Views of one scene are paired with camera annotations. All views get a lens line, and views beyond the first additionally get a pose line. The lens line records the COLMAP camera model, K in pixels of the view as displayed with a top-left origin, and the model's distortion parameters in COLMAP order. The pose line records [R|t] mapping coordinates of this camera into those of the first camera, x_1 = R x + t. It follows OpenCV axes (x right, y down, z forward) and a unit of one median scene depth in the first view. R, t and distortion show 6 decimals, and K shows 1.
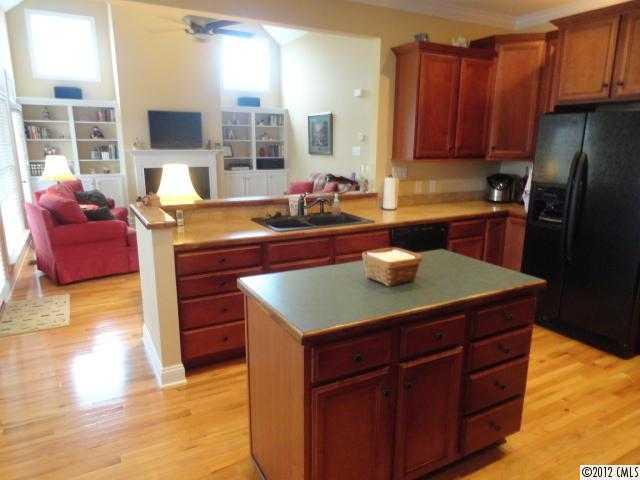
lens RADIAL K [[442.6, 0, 320.0], [0, 442.6, 240.0], [0, 0, 1]] dist [-0.001206, -0.000595]
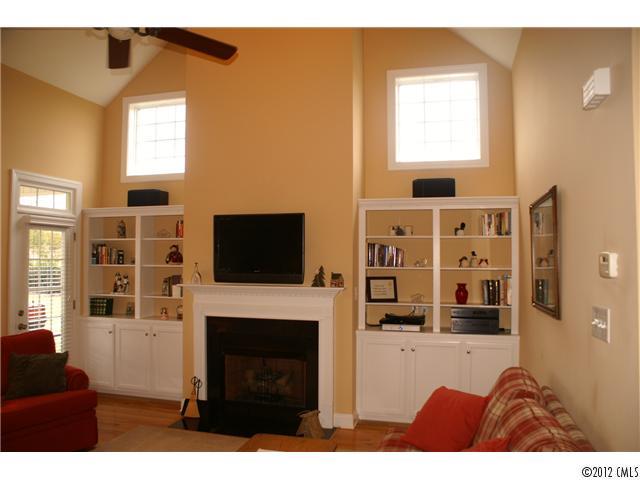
lens RADIAL K [[500.2, 0, 320.6], [0, 500.2, 248.7], [0, 0, 1]] dist [-0.160824, 0.135078]
pose [[0.719853, -0.017440, -0.693908, 0.116852], [-0.154741, 0.970495, -0.184919, -0.135812], [0.676659, 0.240491, 0.695915, 0.575714]]
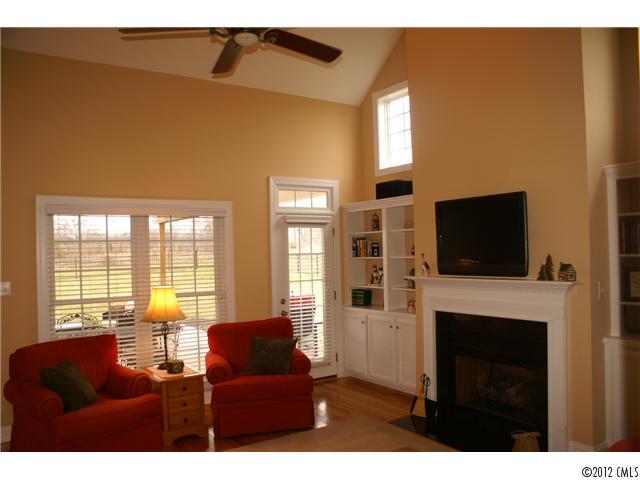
lens RADIAL K [[500.2, 0, 320.6], [0, 500.2, 248.7], [0, 0, 1]] dist [-0.160824, 0.135078]
pose [[0.100616, -0.014588, -0.994818, 0.142151], [-0.197002, 0.979803, -0.034293, -0.166902], [0.975226, 0.199432, 0.095710, 0.711516]]
